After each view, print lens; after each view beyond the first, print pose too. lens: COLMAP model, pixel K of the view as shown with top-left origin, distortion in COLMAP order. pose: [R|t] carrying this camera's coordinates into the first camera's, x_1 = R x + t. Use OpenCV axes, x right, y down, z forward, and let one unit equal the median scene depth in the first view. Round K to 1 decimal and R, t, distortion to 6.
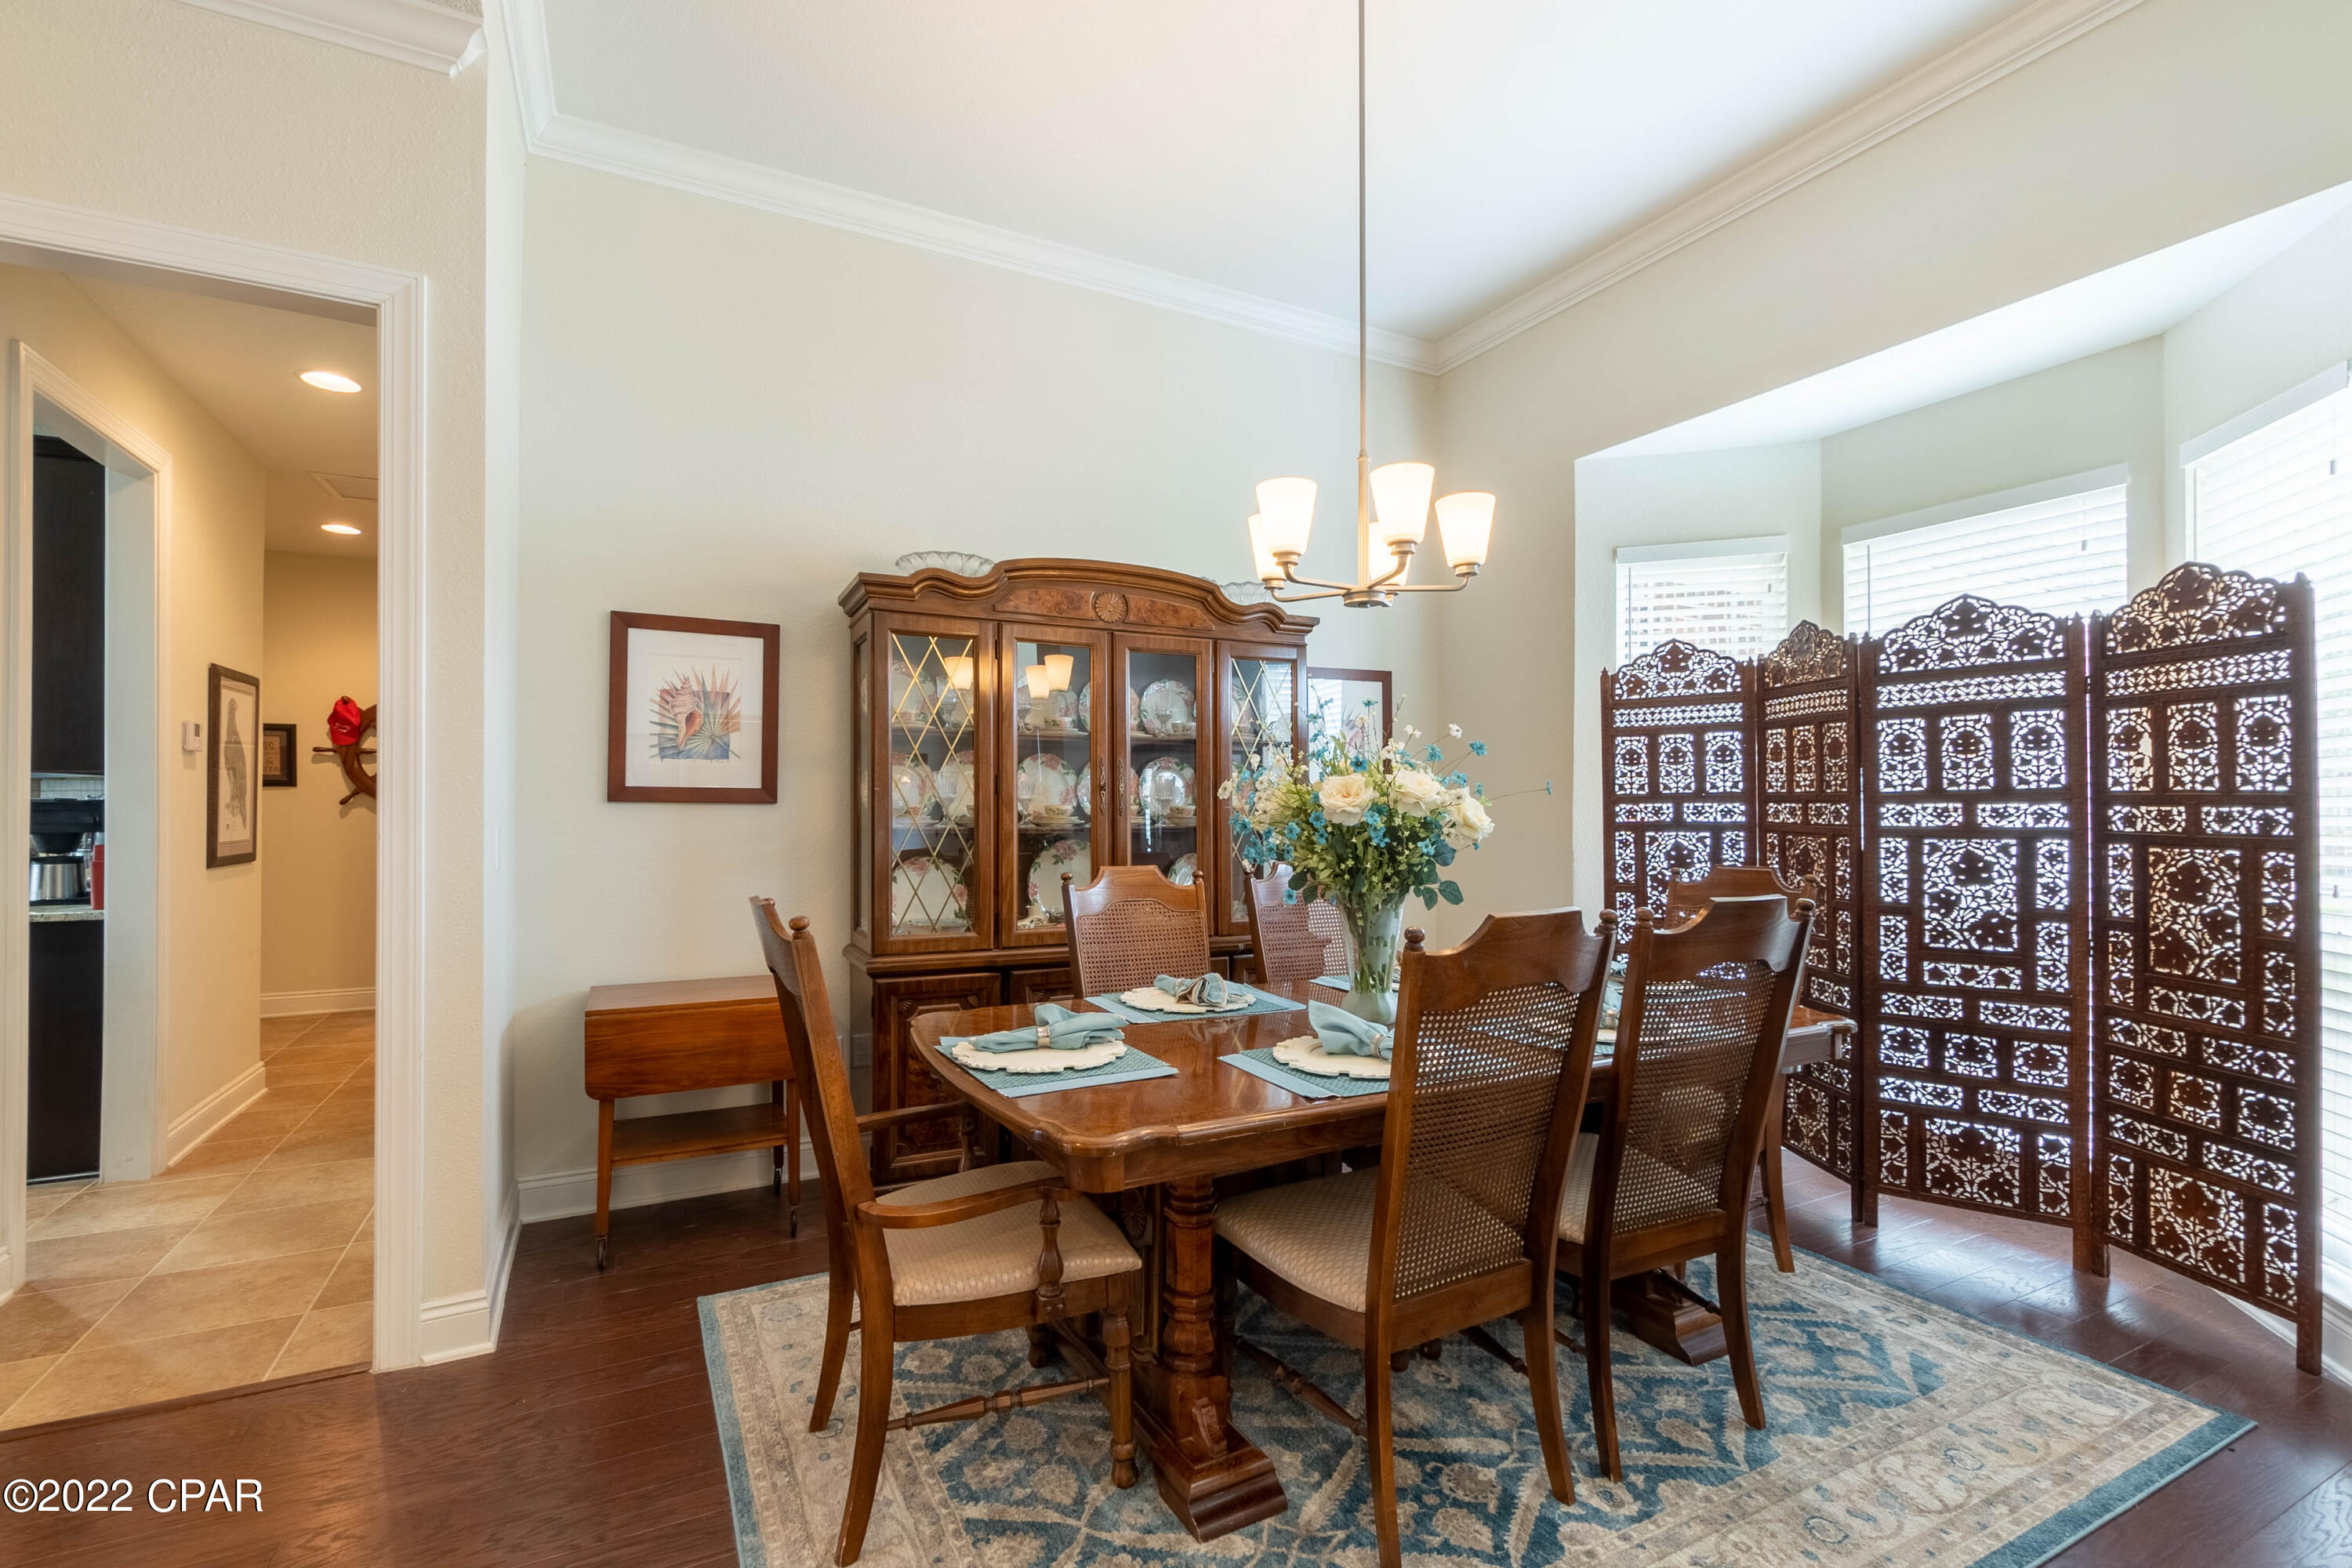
lens RADIAL K [[1029.5, 0, 1169.5], [0, 1029.5, 796.5], [0, 0, 1]] dist [-0.001811, 0.000299]
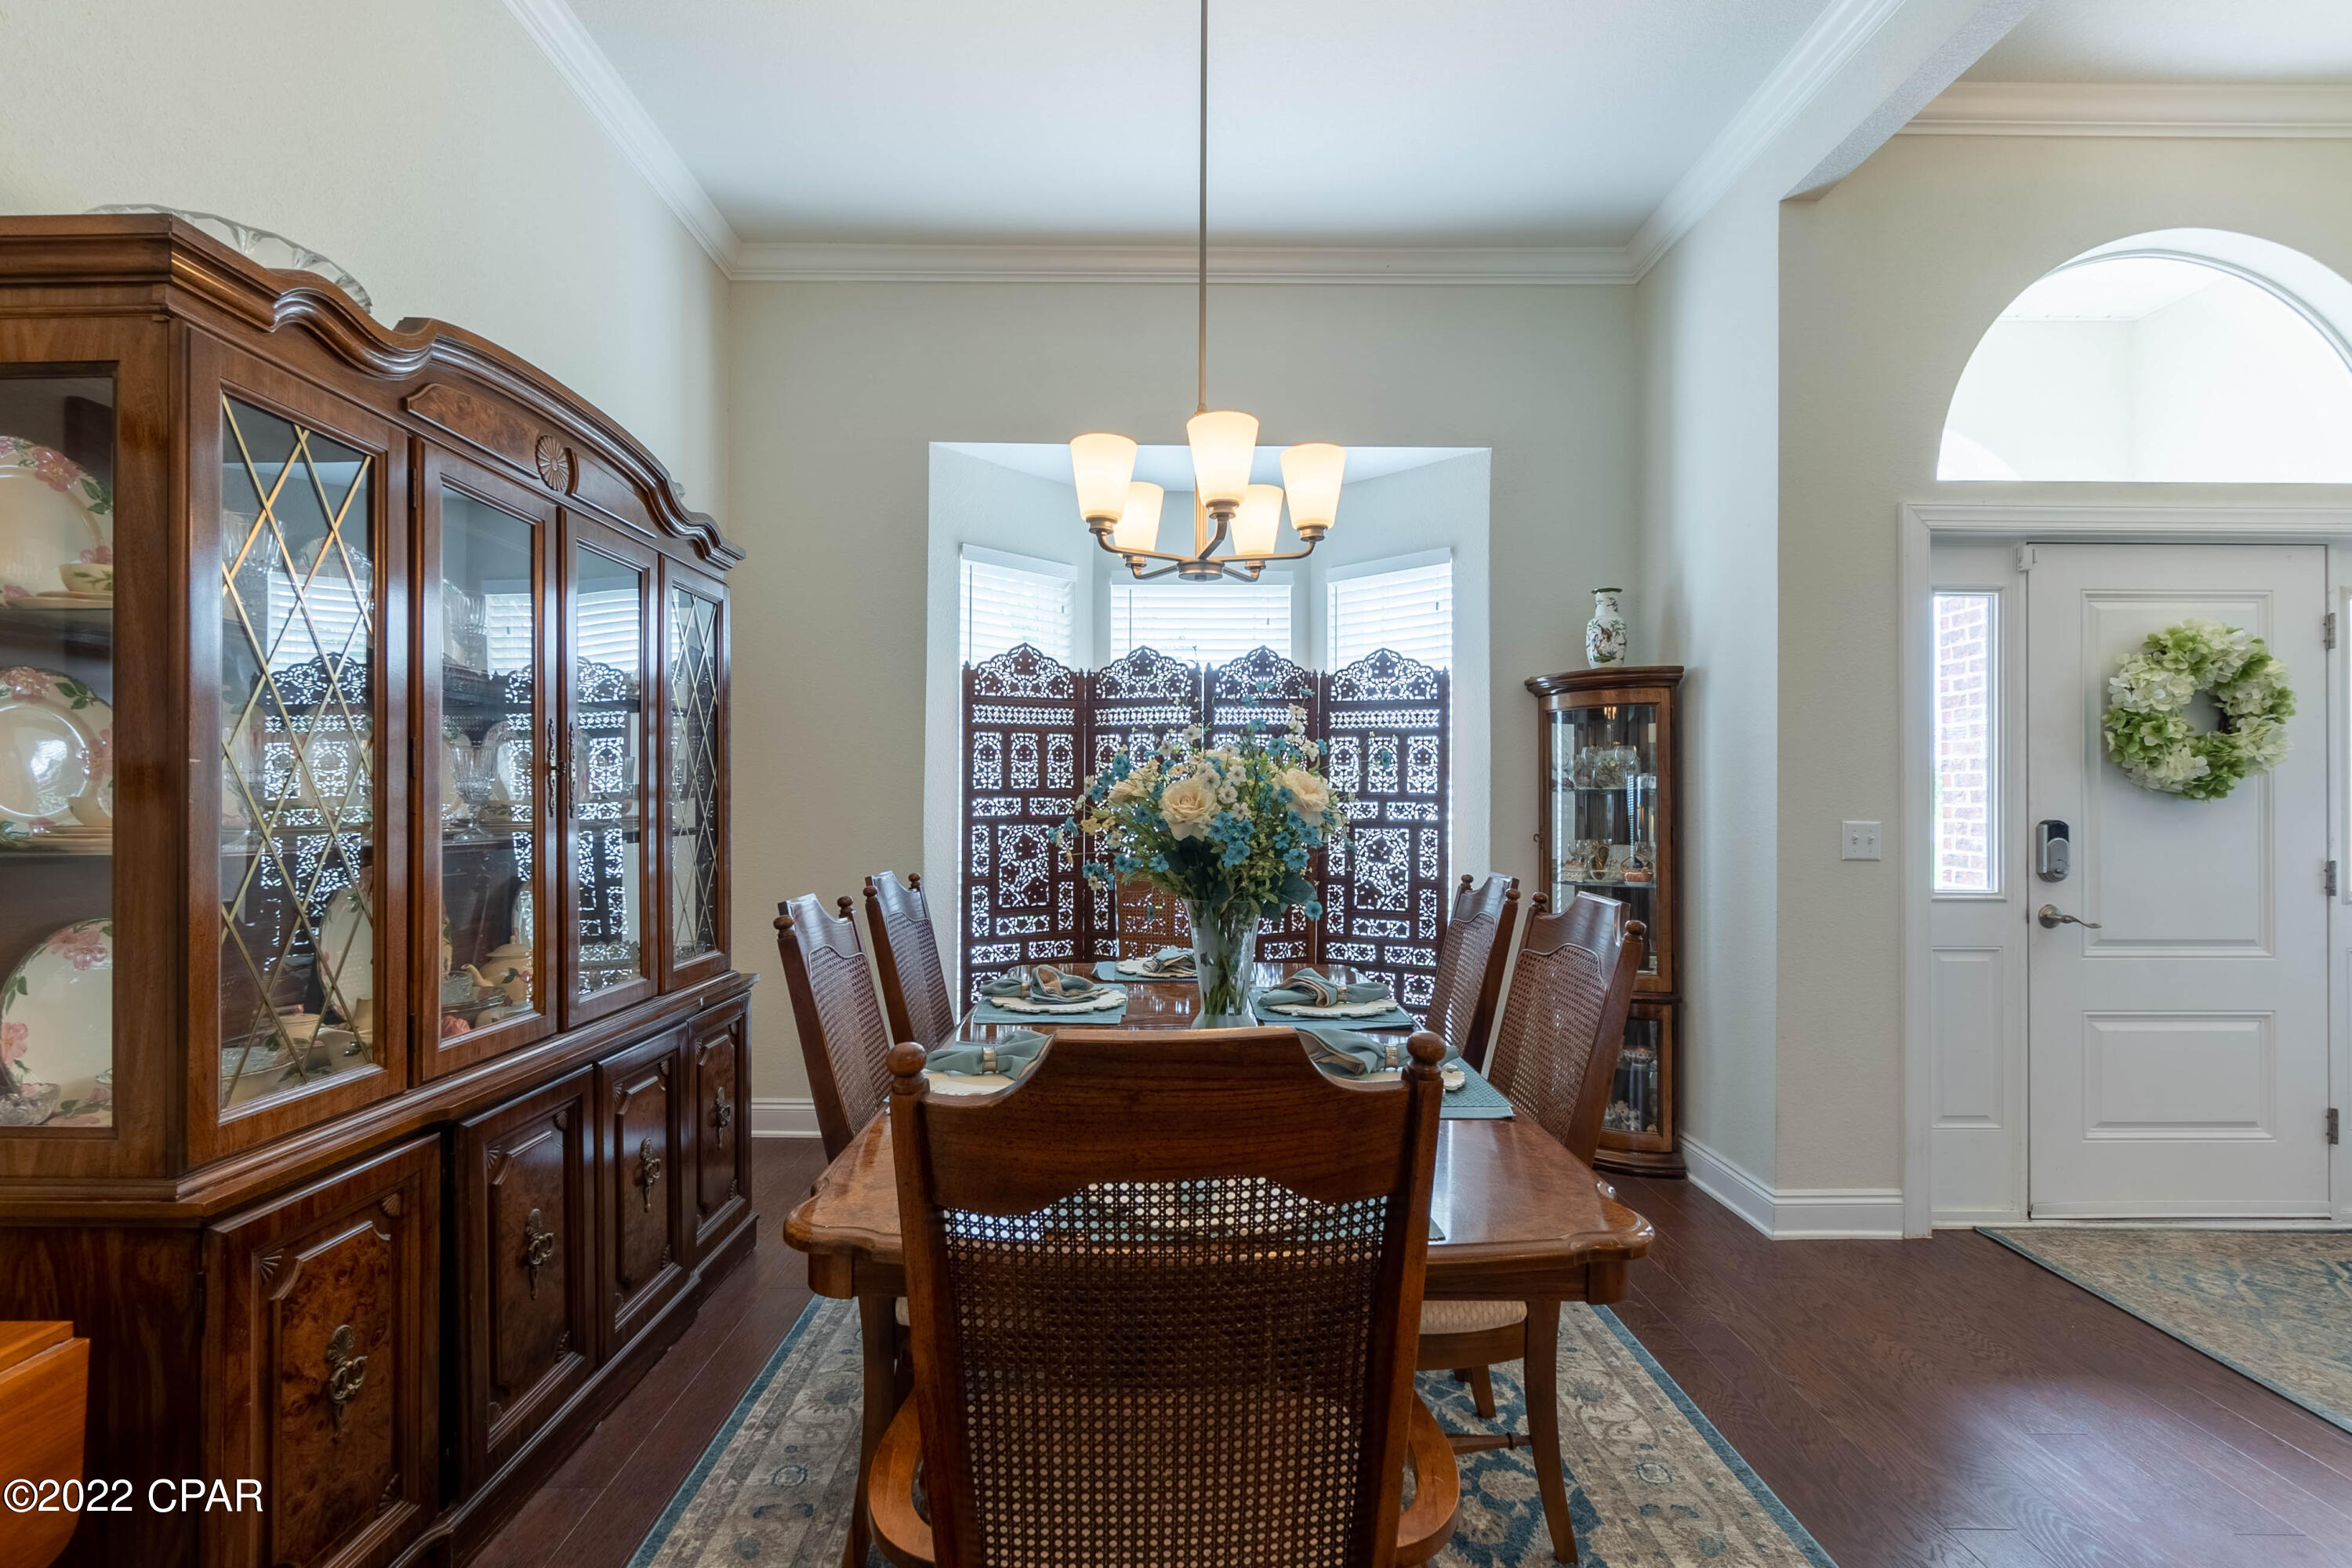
lens RADIAL K [[1010.5, 0, 1151.3], [0, 1010.5, 786.8], [0, 0, 1]] dist [-0.000097, 0.000154]
pose [[0.461416, 0.009740, 0.887131, -0.381510], [-0.012043, 0.999916, -0.004714, -0.001687], [-0.887102, -0.008509, 0.461495, 0.410212]]
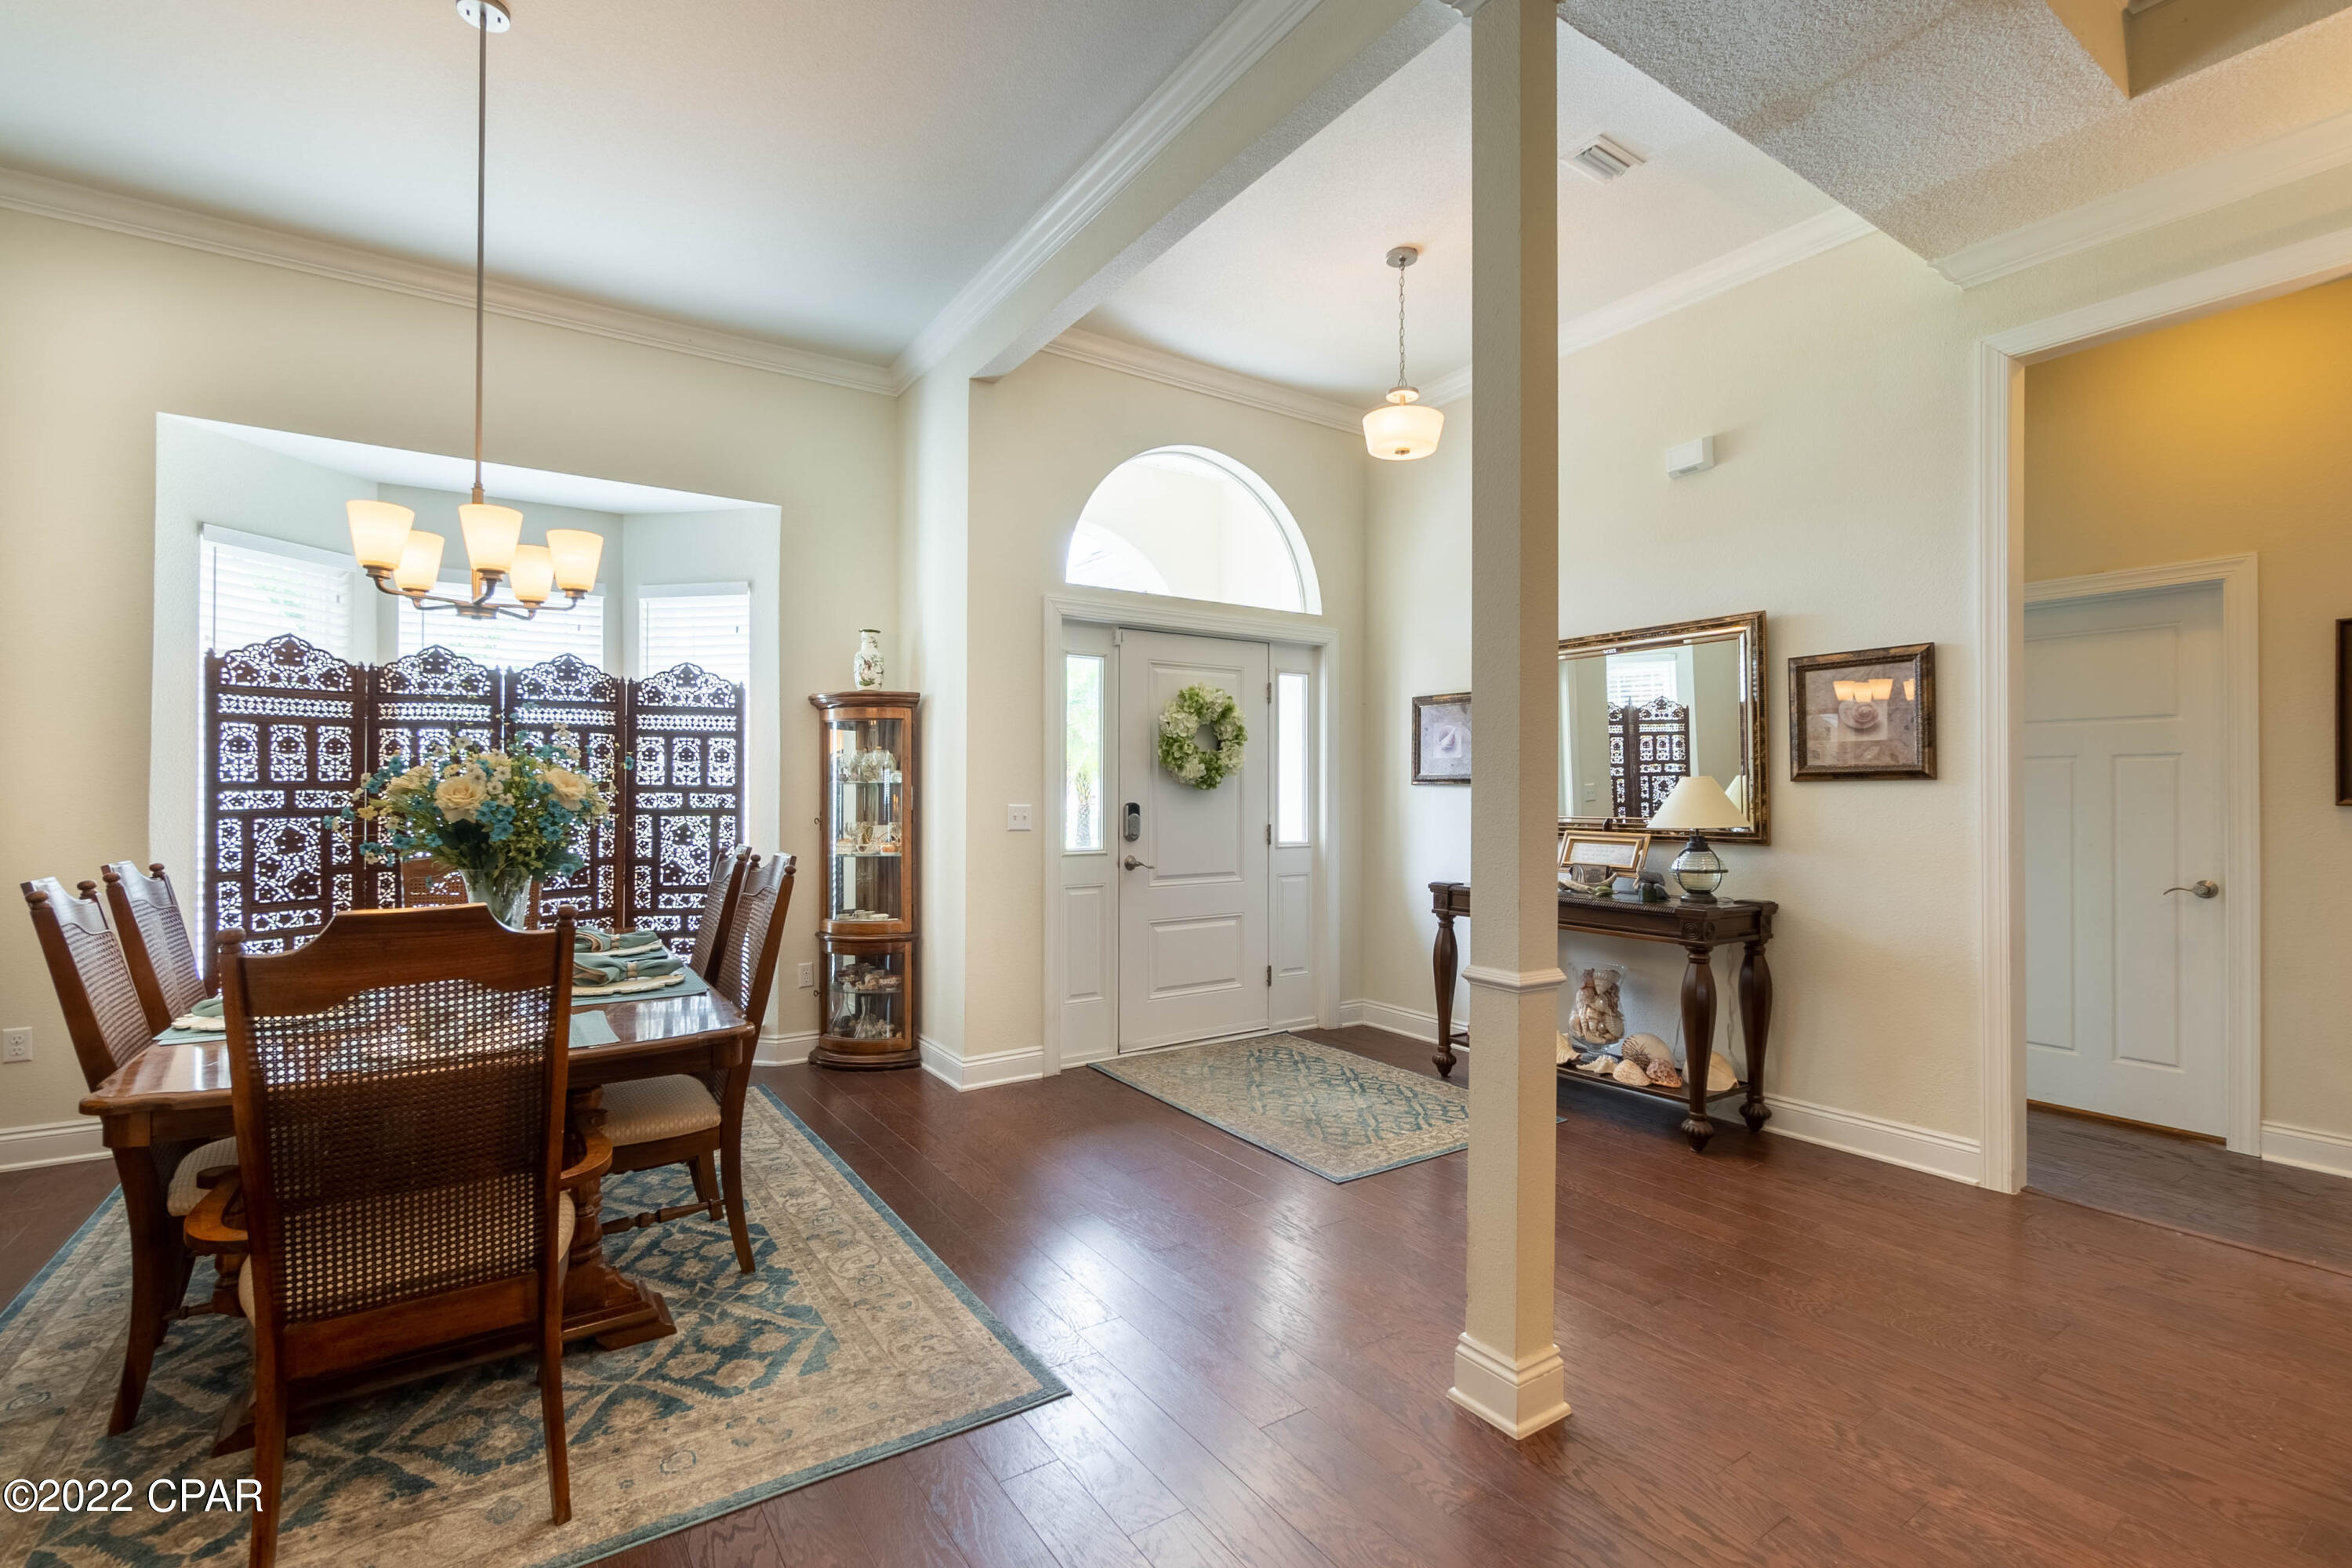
lens RADIAL K [[1041.0, 0, 1182.8], [0, 1041.0, 787.2], [0, 0, 1]] dist [-0.003736, -0.000612]
pose [[-0.116836, 0.001610, 0.993150, -0.676860], [-0.011496, 0.999929, -0.002973, -0.004478], [-0.993085, -0.011765, -0.116810, 0.224028]]
